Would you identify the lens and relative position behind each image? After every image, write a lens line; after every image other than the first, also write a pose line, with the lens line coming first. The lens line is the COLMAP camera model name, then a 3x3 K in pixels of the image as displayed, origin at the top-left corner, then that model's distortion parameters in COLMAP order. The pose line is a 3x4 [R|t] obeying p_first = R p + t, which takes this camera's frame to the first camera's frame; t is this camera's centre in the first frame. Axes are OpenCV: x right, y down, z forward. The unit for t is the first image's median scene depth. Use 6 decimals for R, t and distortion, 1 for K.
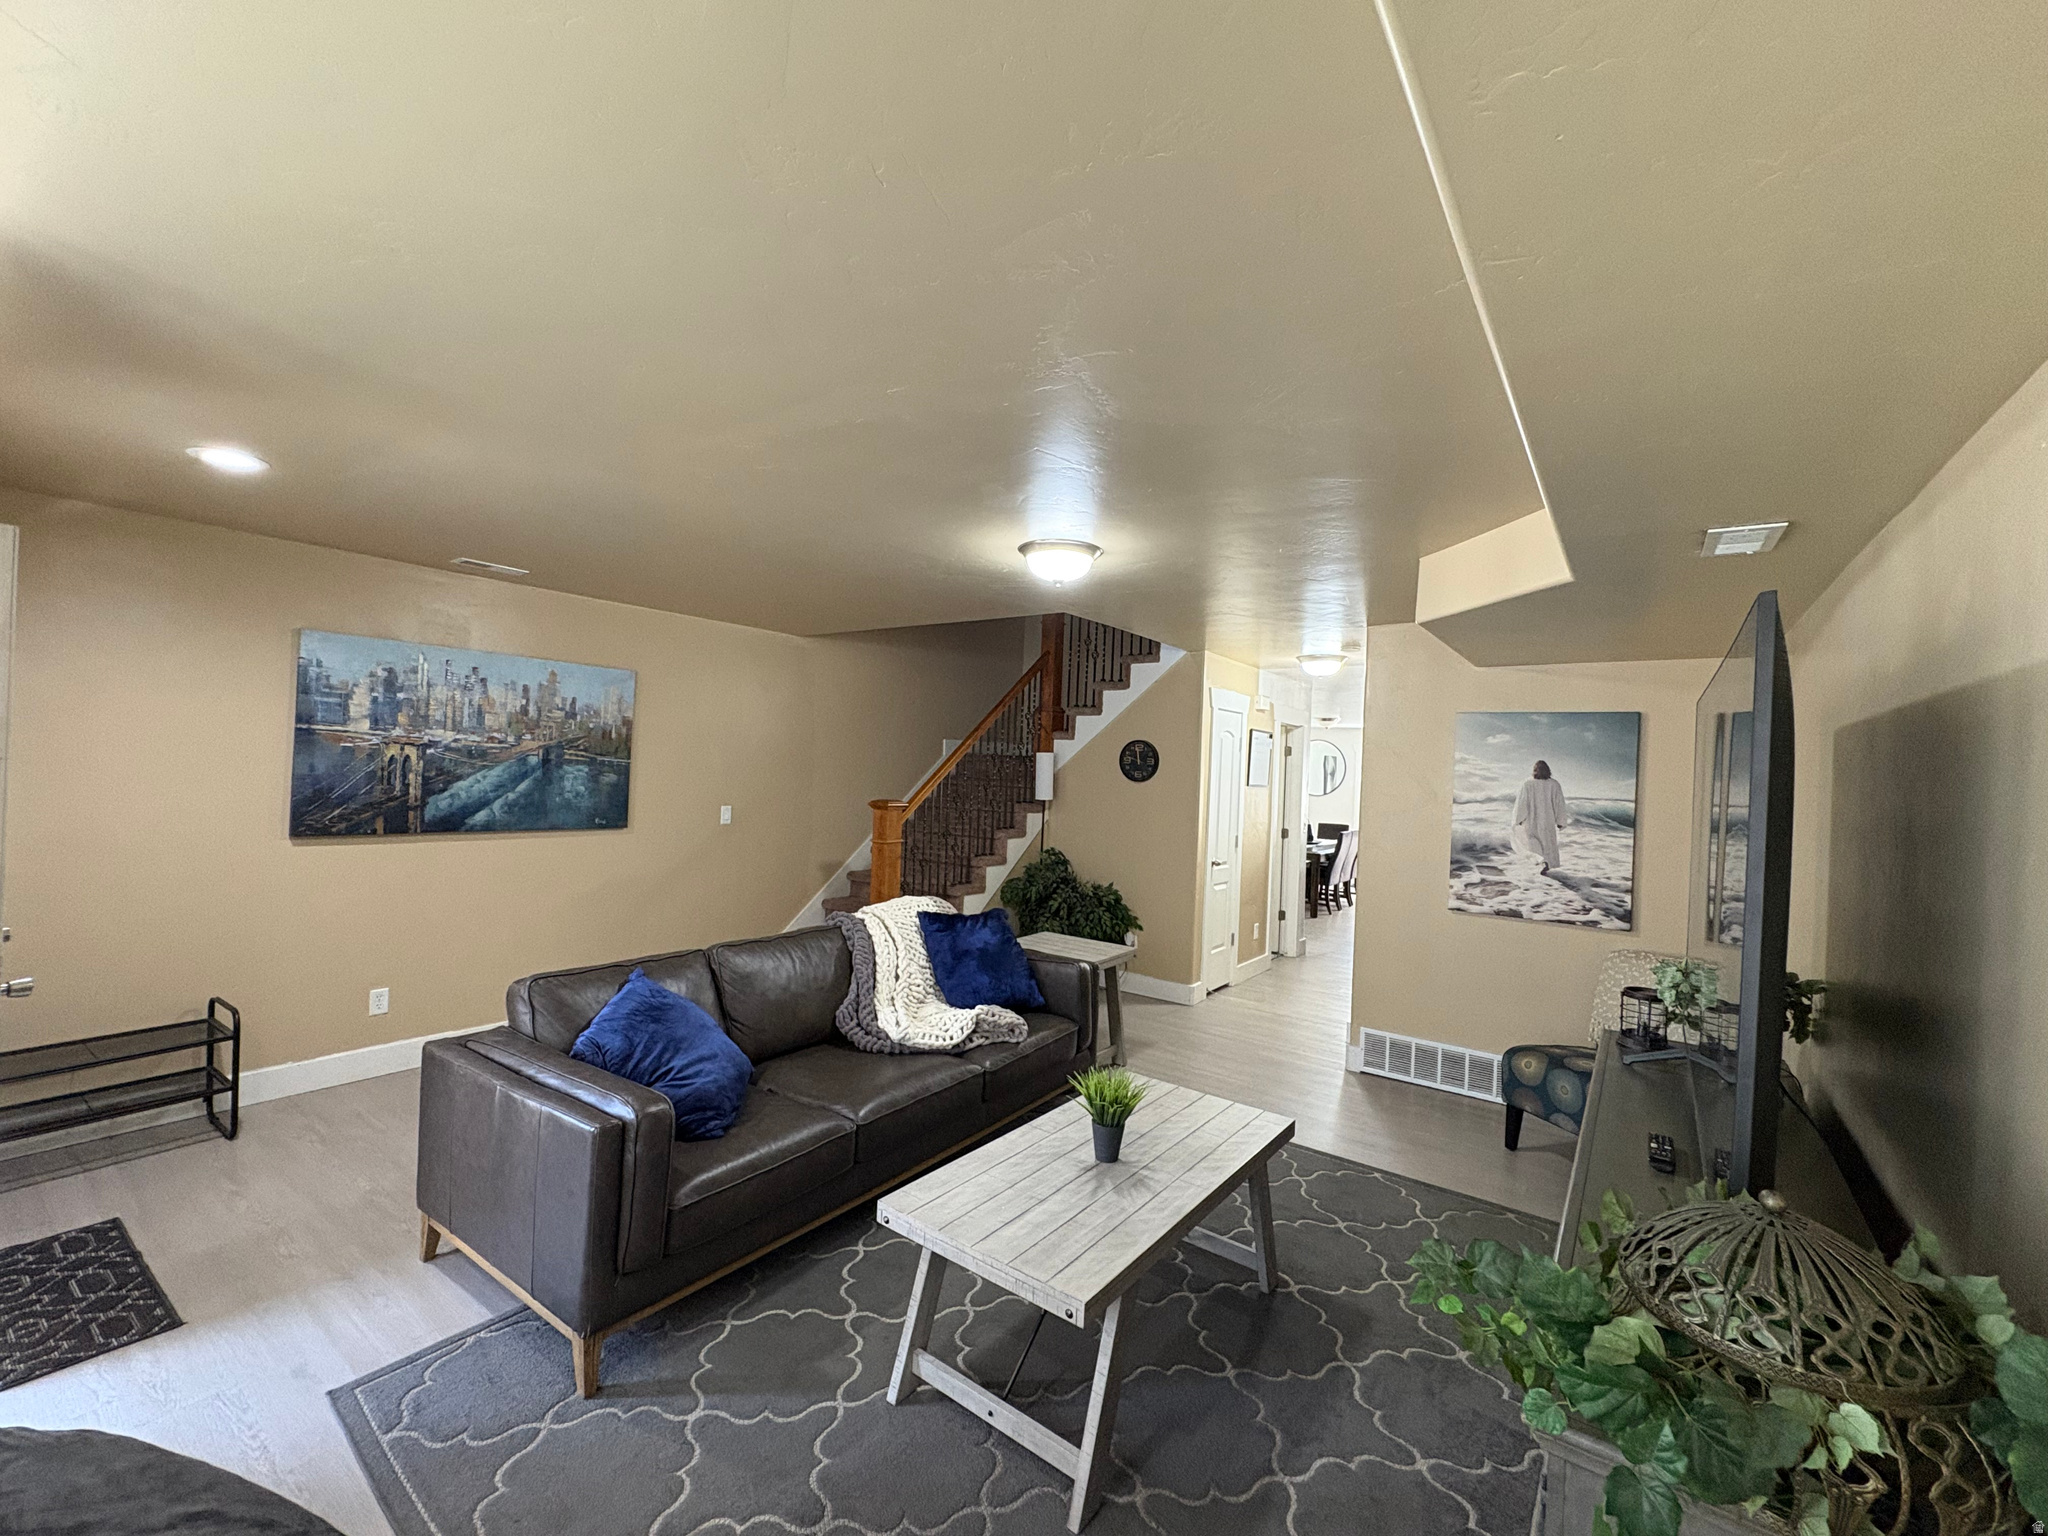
lens RADIAL K [[840.0, 0, 1024.0], [0, 840.0, 768.0], [0, 0, 1]] dist [0.001971, -0.000051]
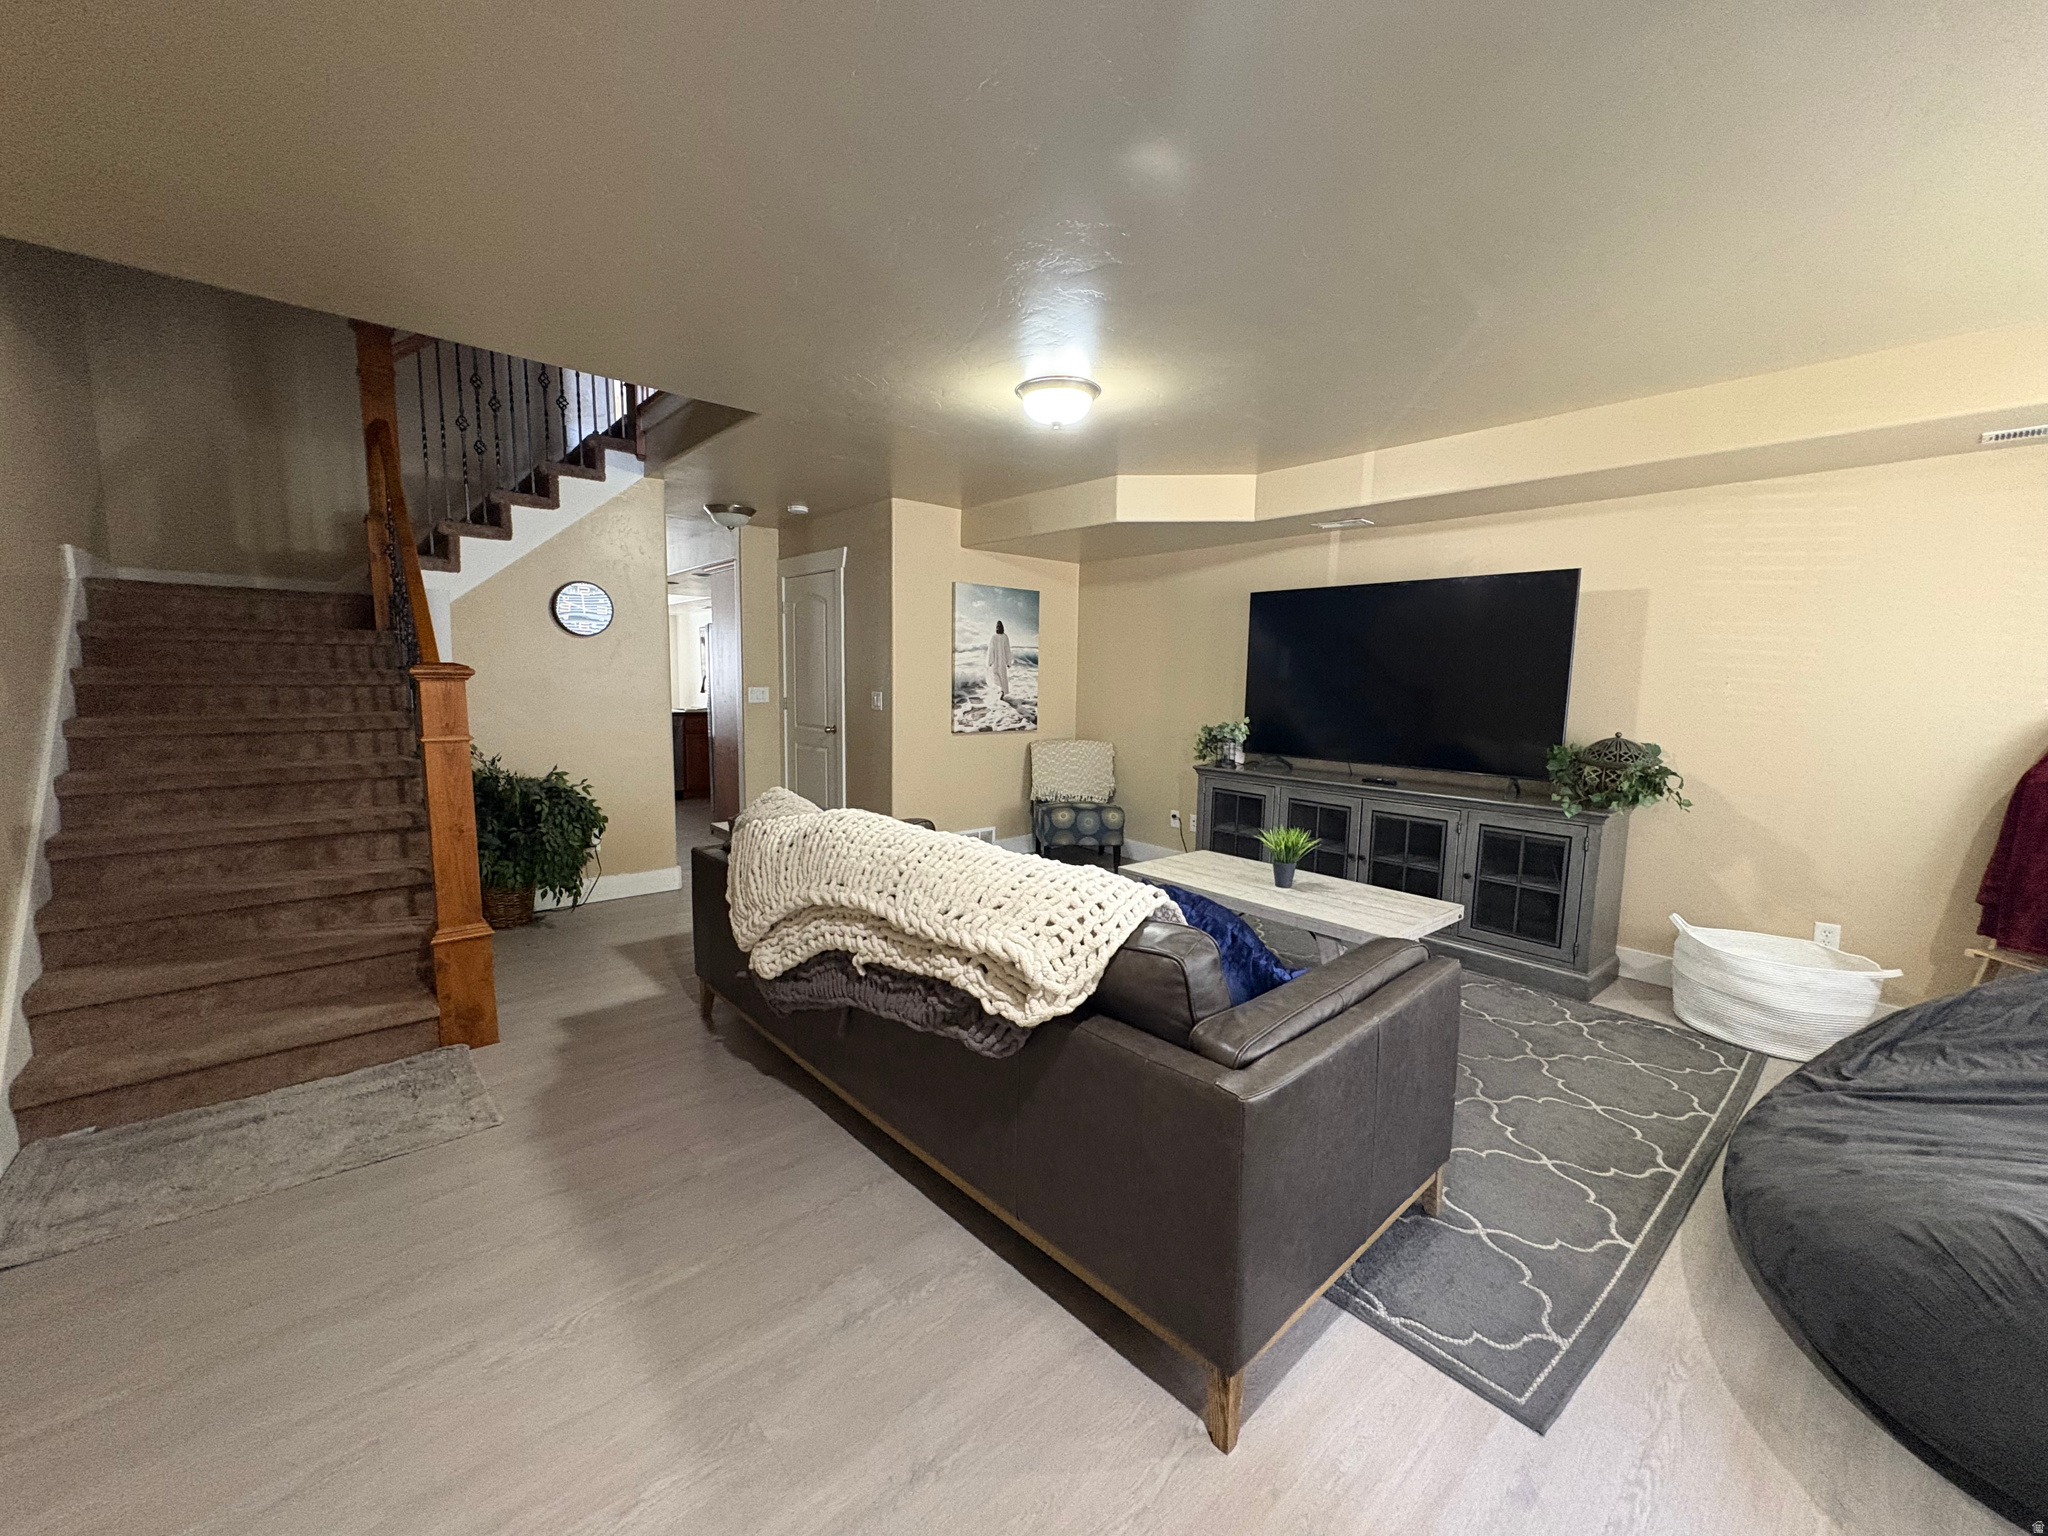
lens RADIAL K [[810.8, 0, 1024.0], [0, 810.8, 768.0], [0, 0, 1]] dist [0.001392, 0.000471]
pose [[0.223425, -0.150125, 0.963091, -1.122390], [-0.009053, 0.987706, 0.156062, 0.034857], [-0.974679, -0.043587, 0.219319, 0.959283]]
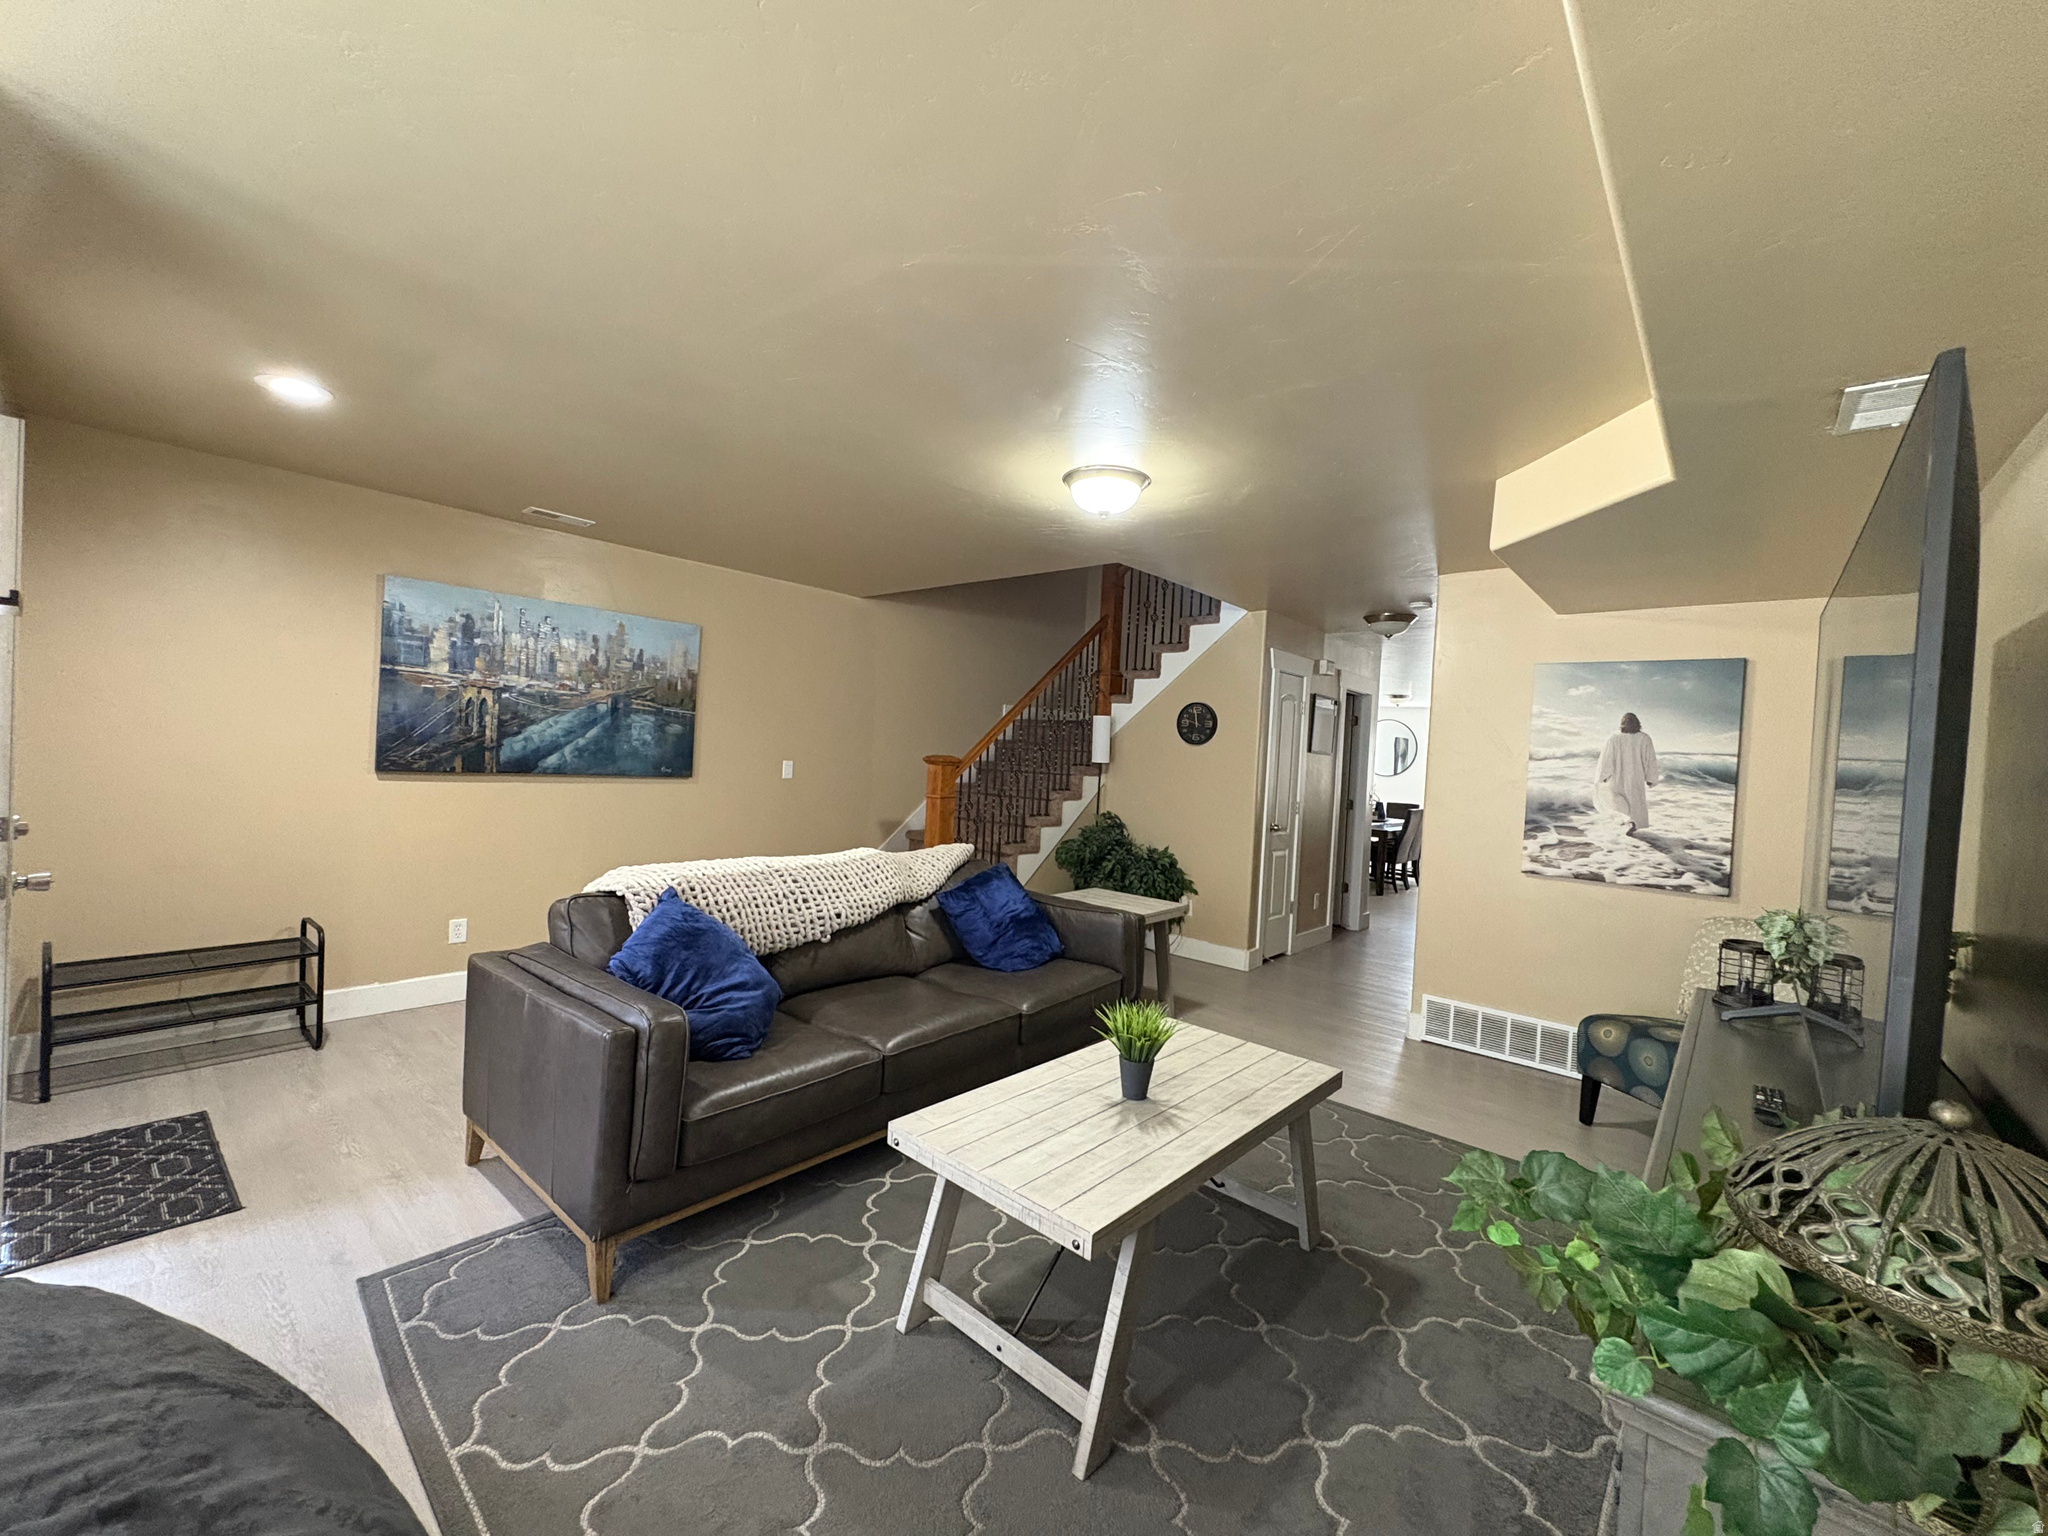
lens RADIAL K [[810.8, 0, 1024.0], [0, 810.8, 768.0], [0, 0, 1]] dist [0.001392, 0.000471]
pose [[0.996026, 0.013369, -0.088056, 0.042148], [-0.012035, 0.999805, 0.015666, 0.068842], [0.088248, -0.014544, 0.995992, 0.070107]]
